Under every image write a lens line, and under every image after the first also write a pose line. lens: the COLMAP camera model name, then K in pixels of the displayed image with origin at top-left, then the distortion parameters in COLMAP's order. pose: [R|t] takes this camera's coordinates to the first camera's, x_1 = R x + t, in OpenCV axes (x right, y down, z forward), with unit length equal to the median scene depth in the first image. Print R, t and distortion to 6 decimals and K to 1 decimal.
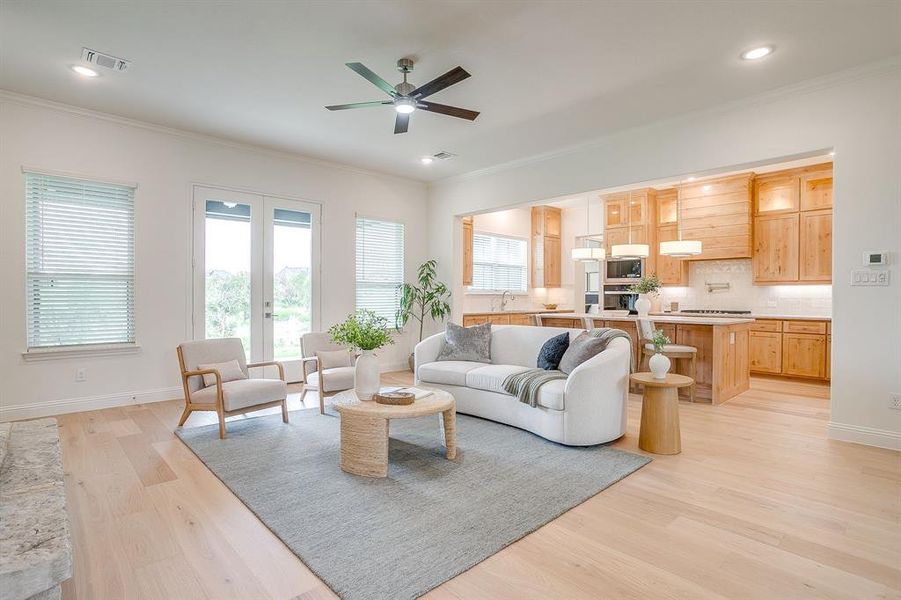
lens RADIAL K [[456.1, 0, 442.6], [0, 456.1, 302.8], [0, 0, 1]] dist [-0.053014, 0.028232]
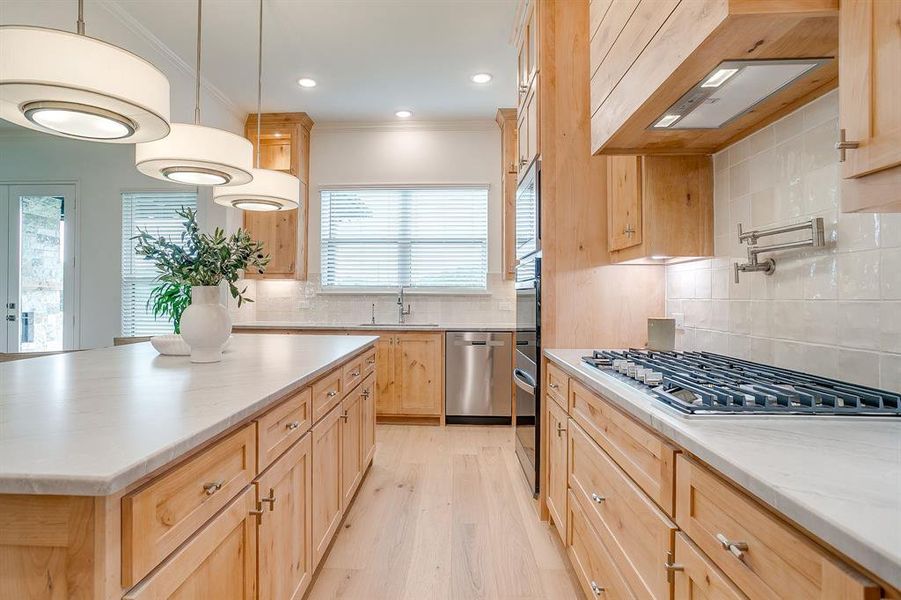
lens RADIAL K [[480.6, 0, 432.9], [0, 480.6, 296.7], [0, 0, 1]] dist [-0.037071, 0.018179]
pose [[0.698445, -0.003194, -0.715657, 0.729684], [-0.012627, 0.999779, -0.016785, -0.007590], [0.715552, 0.020760, 0.698251, 0.815474]]
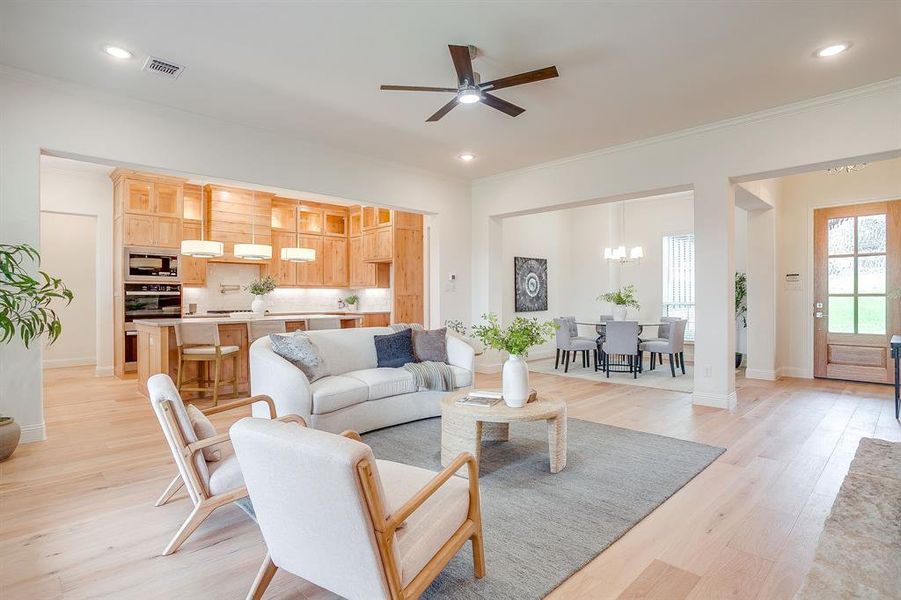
lens RADIAL K [[456.1, 0, 451.1], [0, 456.1, 301.4], [0, 0, 1]] dist [-0.053014, 0.028232]
pose [[-0.030316, -0.011674, 0.999472, -0.529265], [0.016093, 0.999796, 0.012165, -0.010056], [-0.999411, 0.016453, -0.030122, 0.553661]]
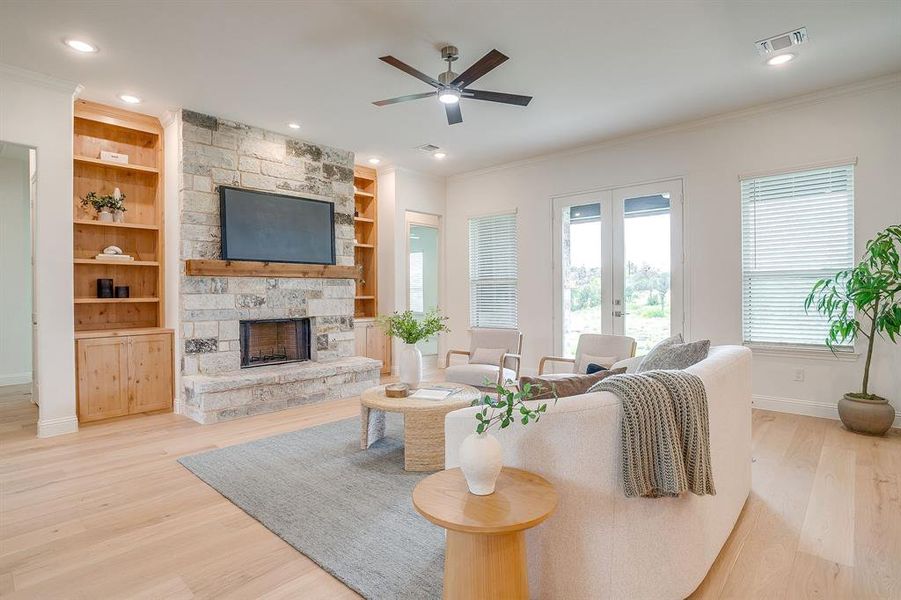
lens RADIAL K [[456.1, 0, 445.0], [0, 456.1, 292.6], [0, 0, 1]] dist [-0.053014, 0.028232]
pose [[0.065839, -0.008740, -0.997792, 0.459116], [-0.009356, 0.999912, -0.009376, -0.003398], [0.997786, 0.009953, 0.065751, 0.492467]]
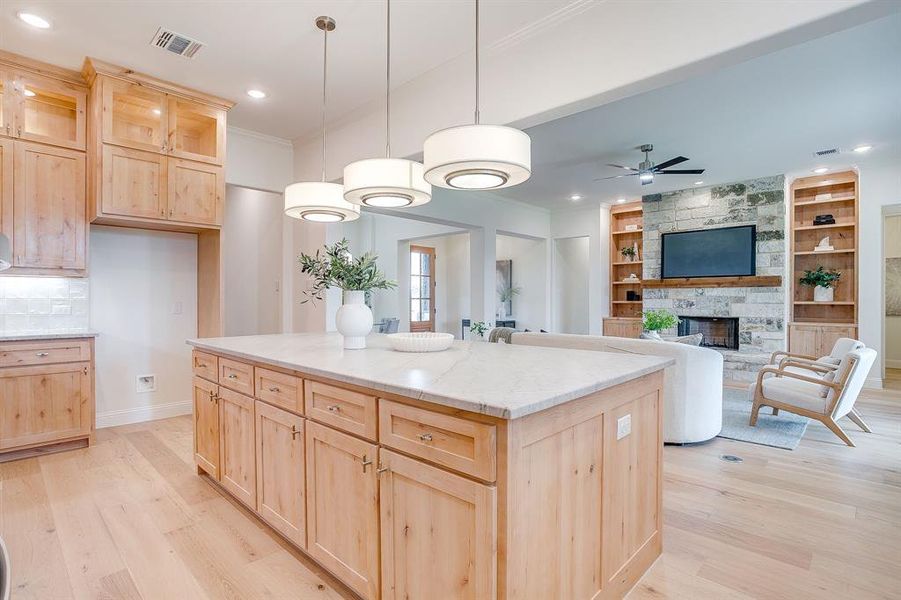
lens RADIAL K [[456.1, 0, 449.7], [0, 456.1, 301.5], [0, 0, 1]] dist [-0.053014, 0.028232]
pose [[-0.997888, -0.010542, -0.064095, 0.360896], [-0.011696, 0.999776, 0.017665, -0.012088], [0.063894, 0.018377, -0.997787, 1.316019]]
